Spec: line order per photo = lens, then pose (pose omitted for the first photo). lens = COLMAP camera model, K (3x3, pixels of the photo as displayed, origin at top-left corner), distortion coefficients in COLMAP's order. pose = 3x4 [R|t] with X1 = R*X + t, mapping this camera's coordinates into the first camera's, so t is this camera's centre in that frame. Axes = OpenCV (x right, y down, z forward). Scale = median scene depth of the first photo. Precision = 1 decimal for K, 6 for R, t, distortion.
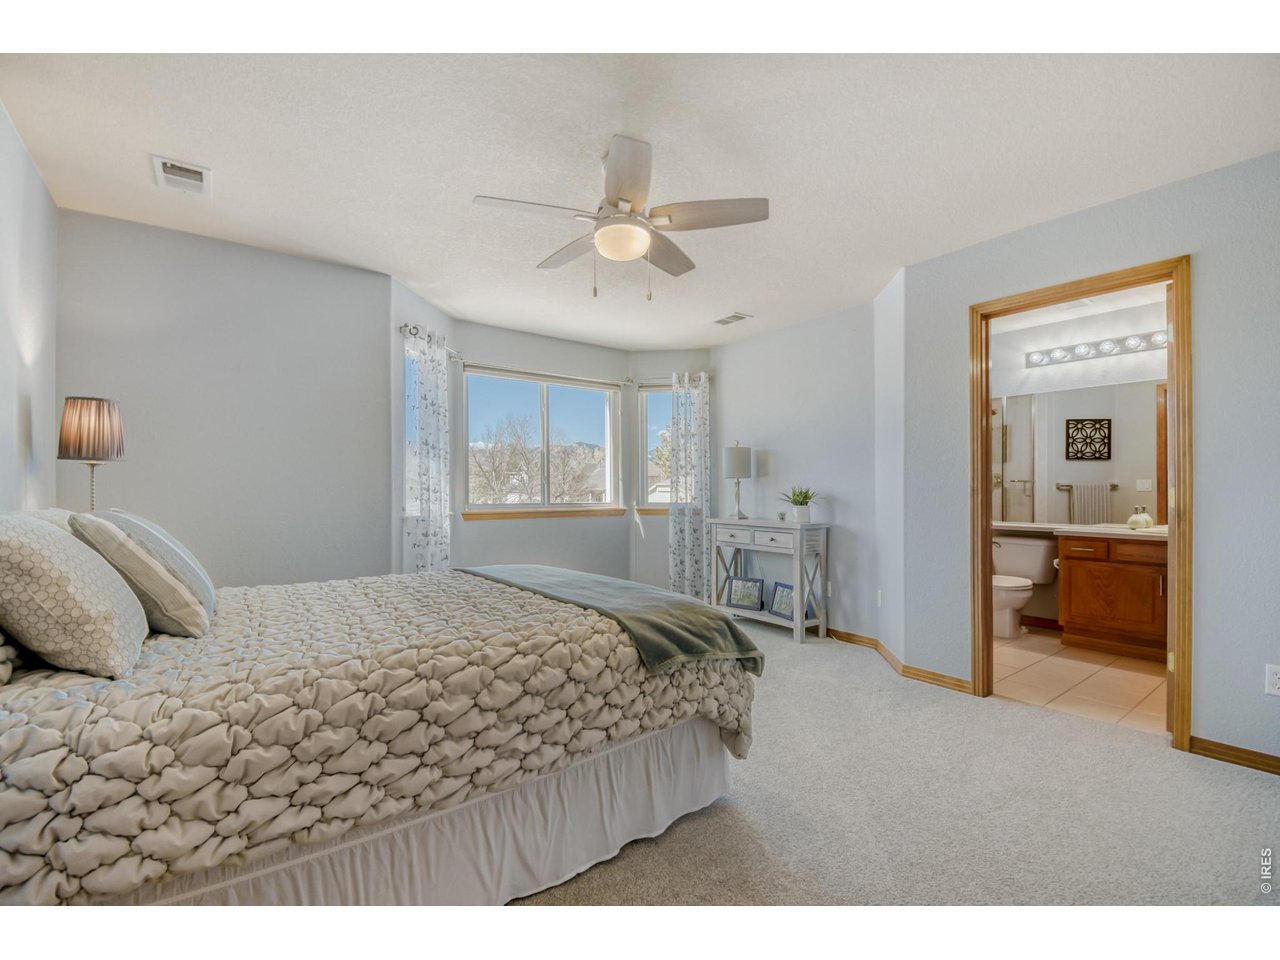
lens RADIAL K [[568.1, 0, 644.4], [0, 568.1, 487.2], [0, 0, 1]] dist [-0.031775, -0.001433]
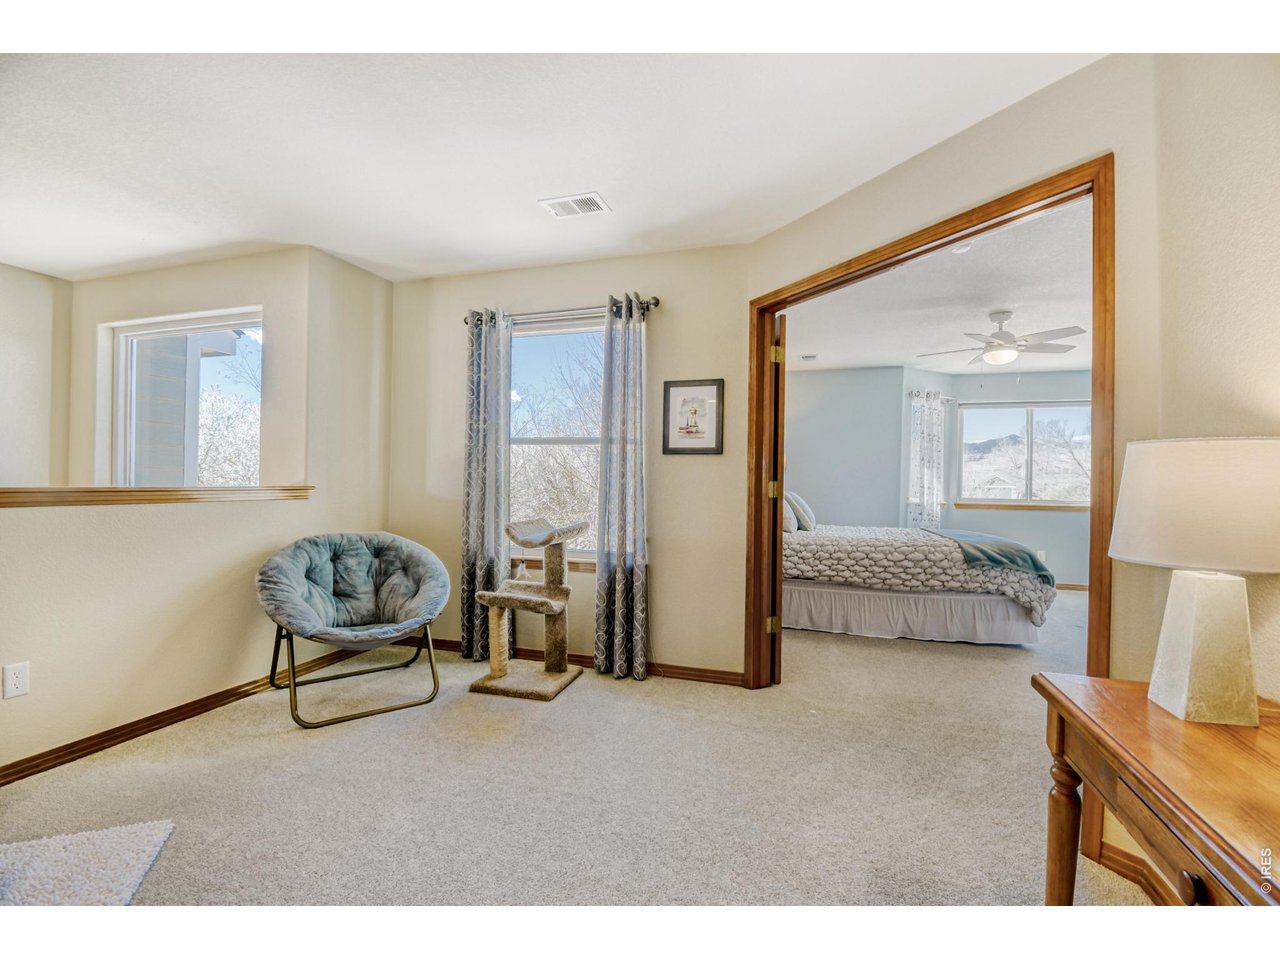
lens RADIAL K [[568.1, 0, 639.8], [0, 568.1, 481.6], [0, 0, 1]] dist [-0.031775, -0.001433]
pose [[0.565033, 0.000355, -0.825068, 1.637687], [-0.007753, 0.999958, -0.004879, 0.003060], [0.825032, 0.009154, 0.565012, -2.035454]]
